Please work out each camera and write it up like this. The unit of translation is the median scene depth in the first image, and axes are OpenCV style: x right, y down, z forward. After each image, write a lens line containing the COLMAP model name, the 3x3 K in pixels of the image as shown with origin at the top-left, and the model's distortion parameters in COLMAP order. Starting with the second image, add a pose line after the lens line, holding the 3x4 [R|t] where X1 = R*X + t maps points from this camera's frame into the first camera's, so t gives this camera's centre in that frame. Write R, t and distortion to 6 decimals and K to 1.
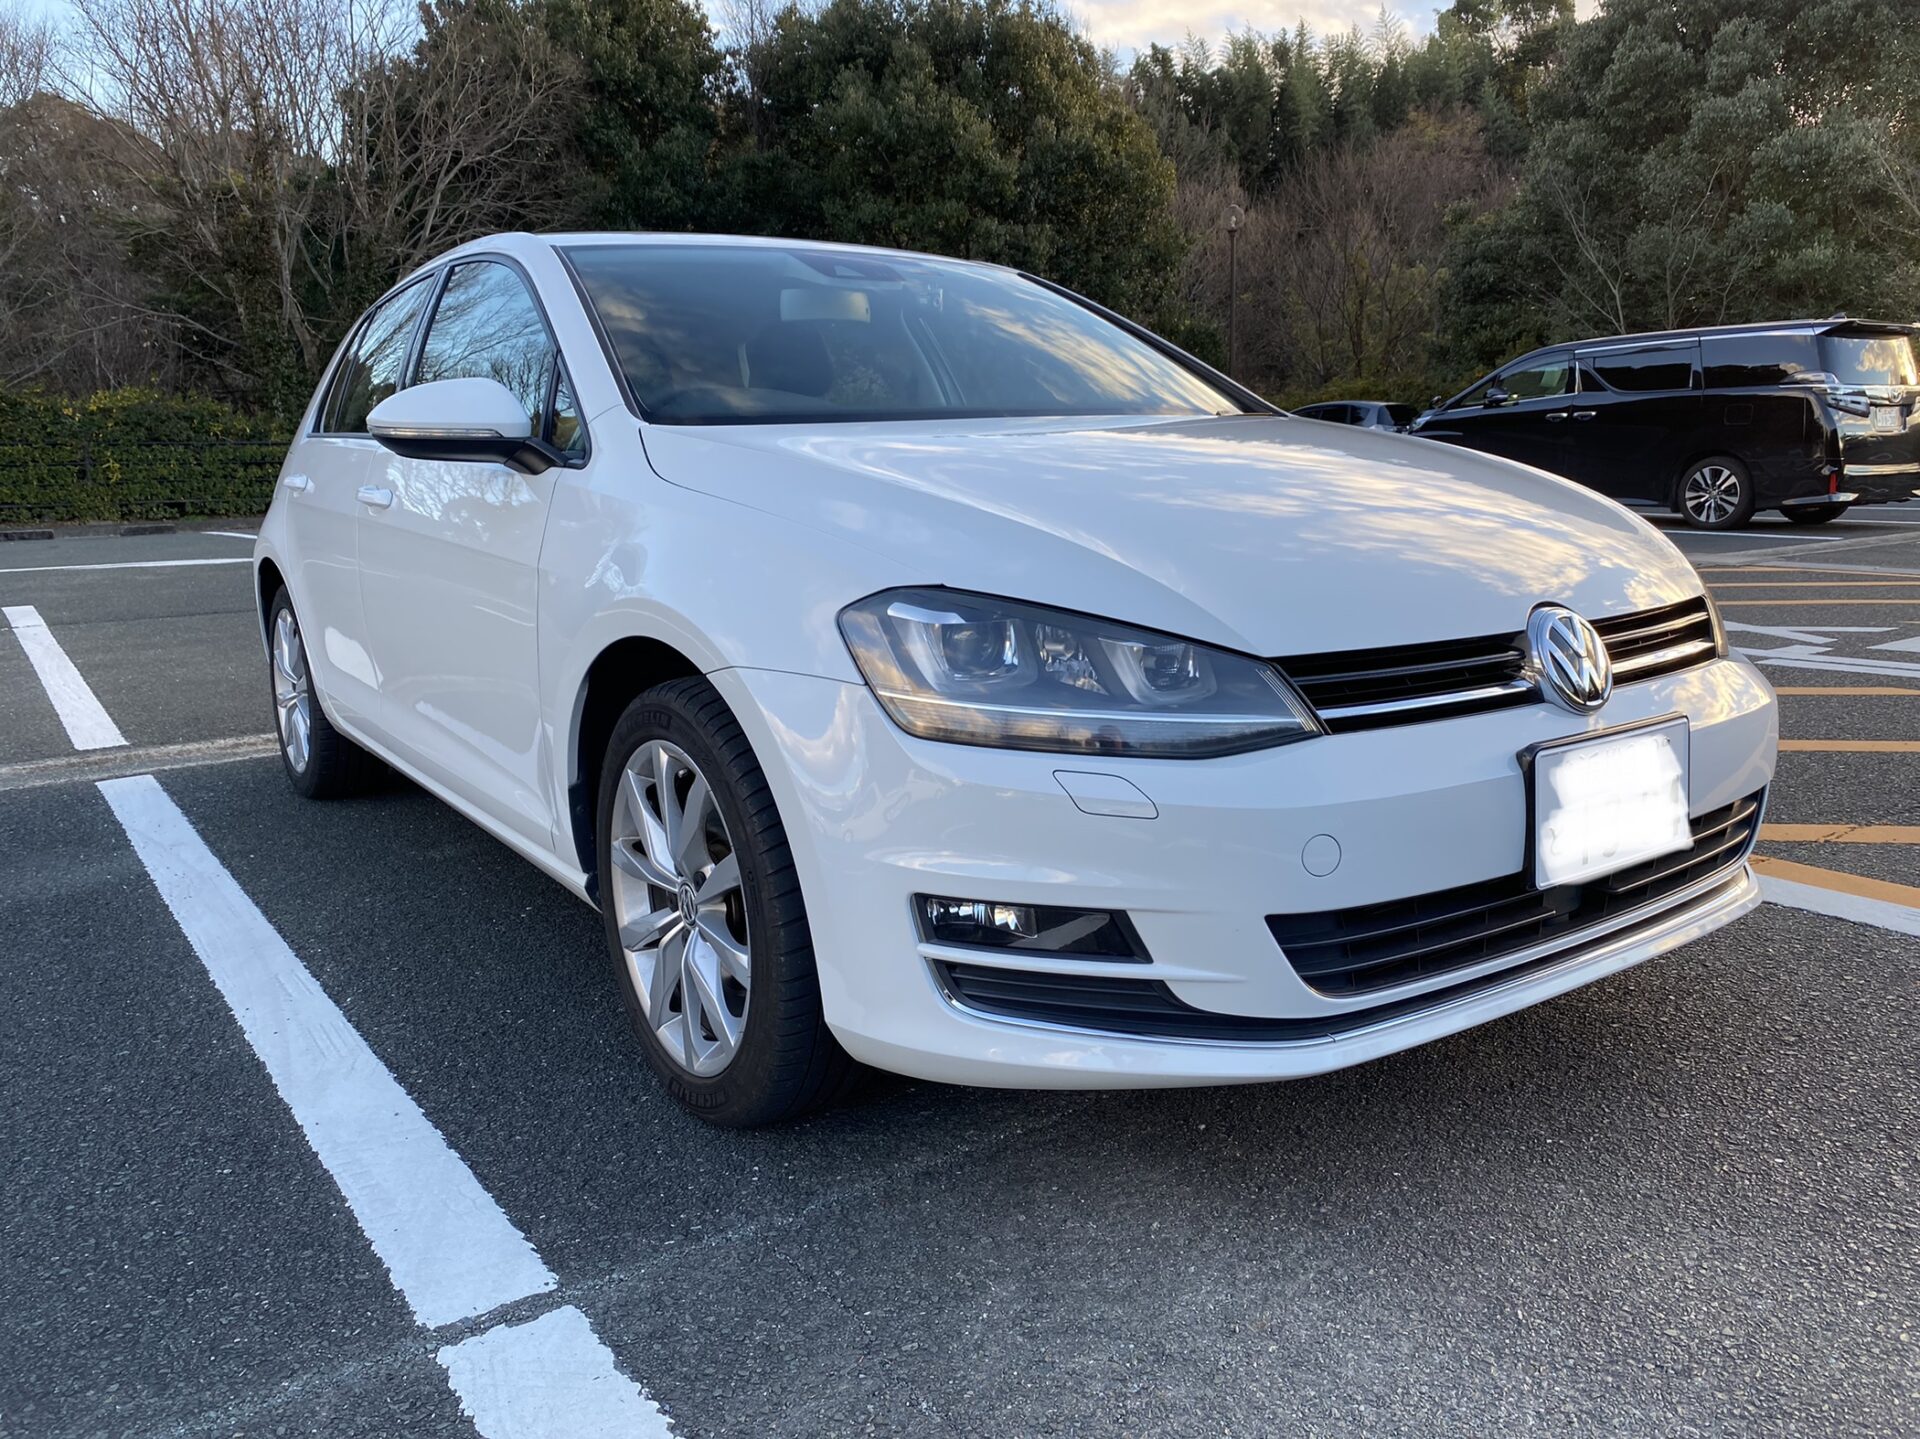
lens RADIAL K [[1453.6, 0, 960.6], [0, 1453.6, 705.0], [0, 0, 1]] dist [0.015868, -0.021941]
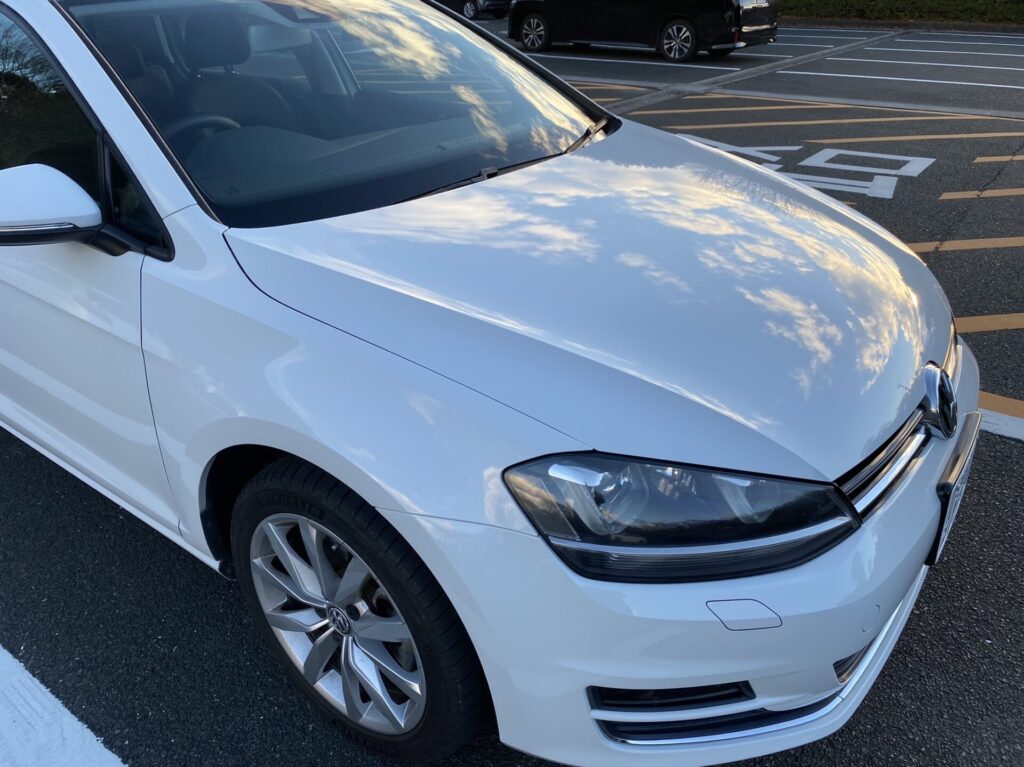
lens RADIAL K [[775.3, 0, 508.6], [0, 775.3, 392.0], [0, 0, 1]] dist [0.015868, -0.021941]
pose [[0.949024, -0.133310, 0.285626, -0.200869], [0.040434, 0.950162, 0.309122, -0.257008], [-0.312600, -0.281815, 0.907117, 0.337956]]
